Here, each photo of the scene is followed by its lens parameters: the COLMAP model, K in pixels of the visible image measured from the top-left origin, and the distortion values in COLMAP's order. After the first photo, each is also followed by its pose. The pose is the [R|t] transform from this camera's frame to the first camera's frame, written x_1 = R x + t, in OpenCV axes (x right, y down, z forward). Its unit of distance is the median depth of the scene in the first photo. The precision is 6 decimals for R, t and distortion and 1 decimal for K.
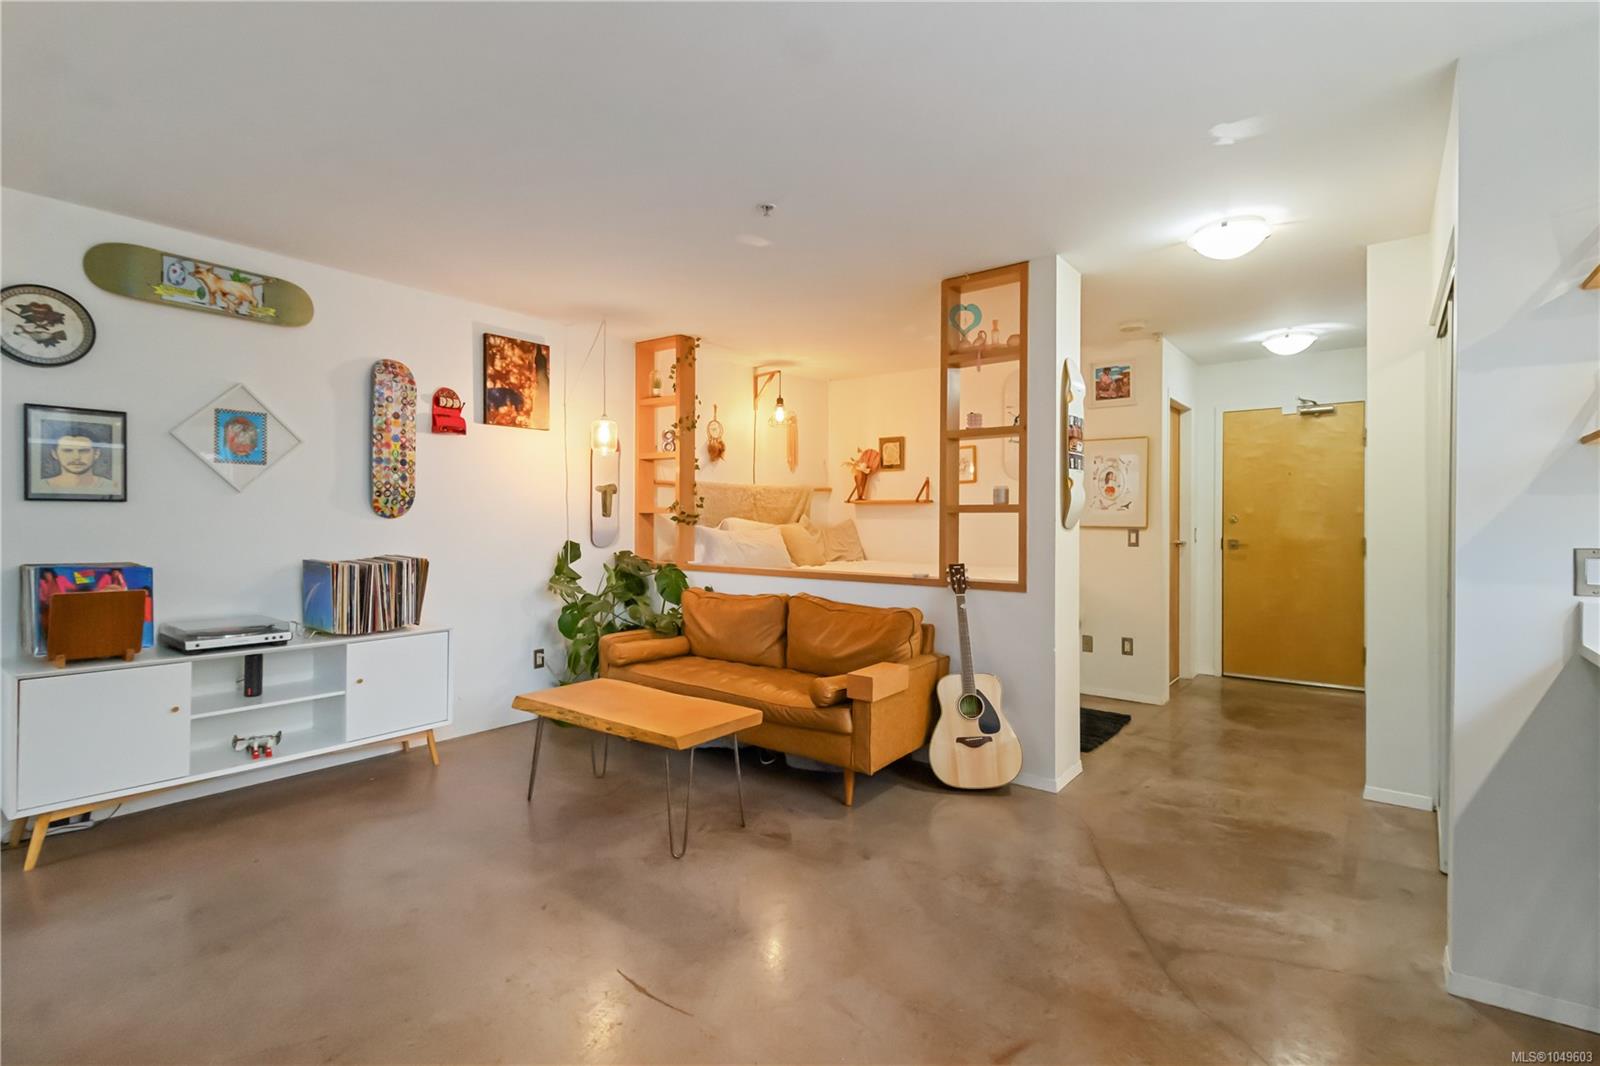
lens RADIAL K [[744.8, 0, 798.5], [0, 744.8, 524.7], [0, 0, 1]] dist [0.004777, 0.000527]
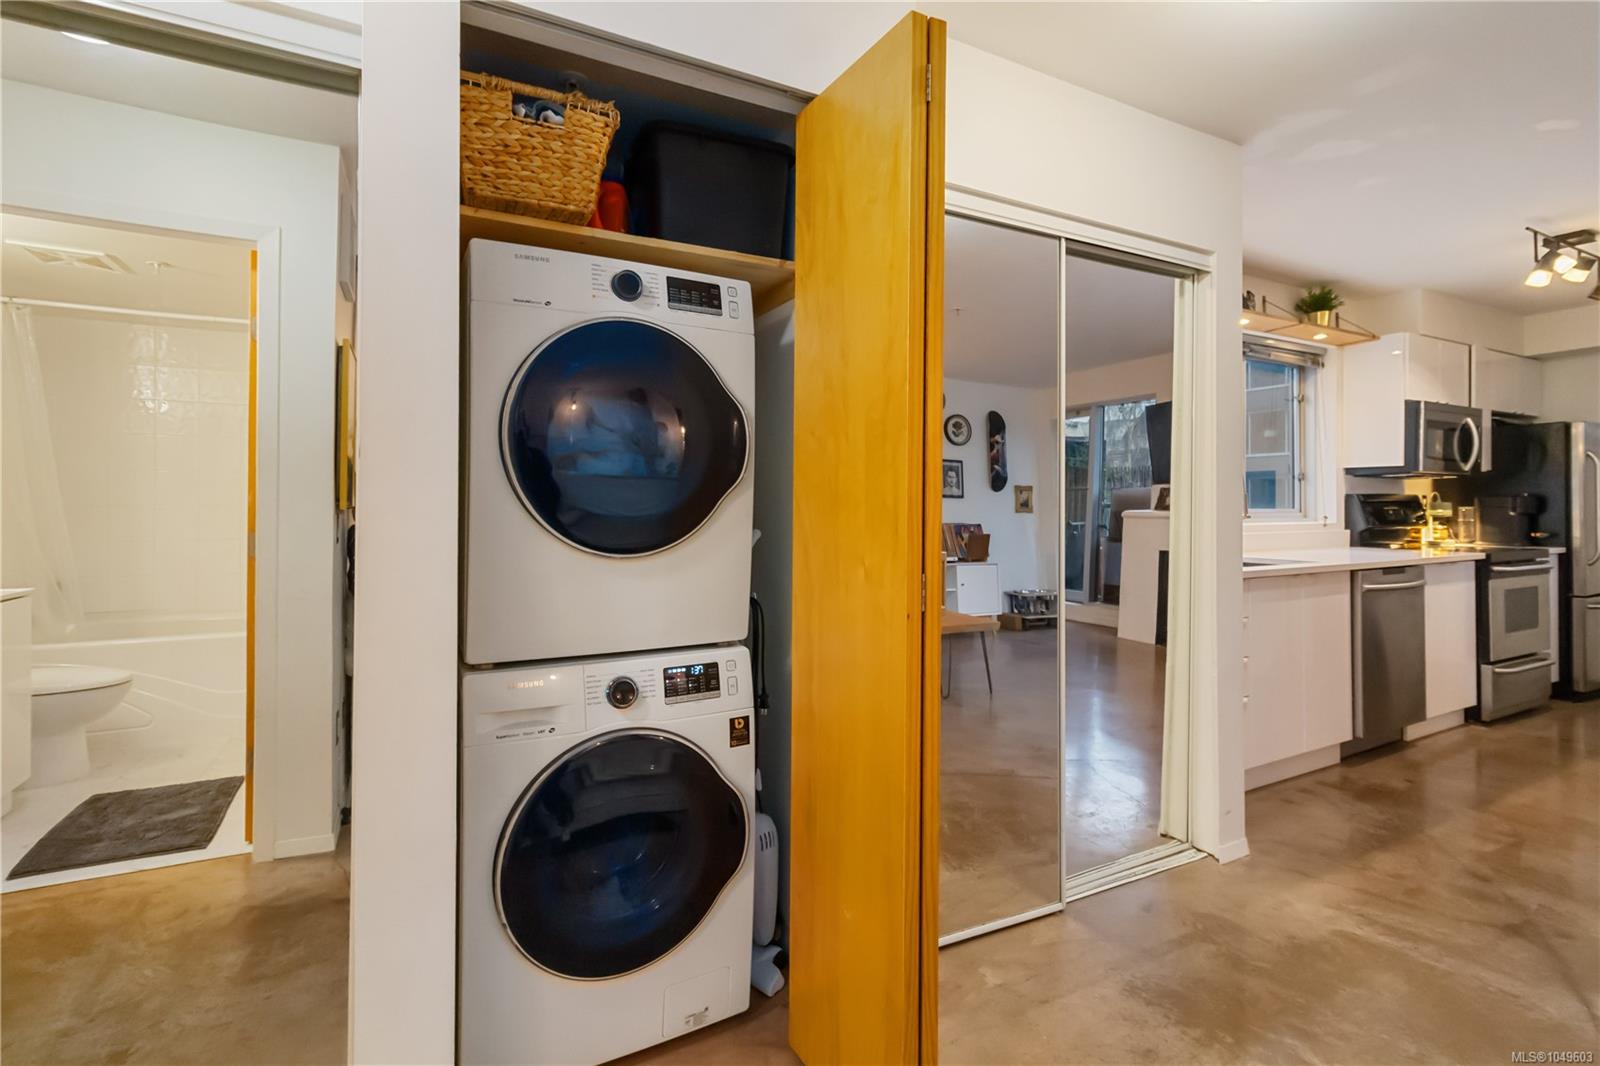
lens RADIAL K [[742.8, 0, 796.8], [0, 742.8, 496.6], [0, 0, 1]] dist [0.002369, 0.000058]
pose [[-0.910003, -0.001557, 0.414598, 0.477171], [-0.001632, 0.999999, 0.000173, -0.001381], [-0.414598, -0.000519, -0.910005, 1.146158]]
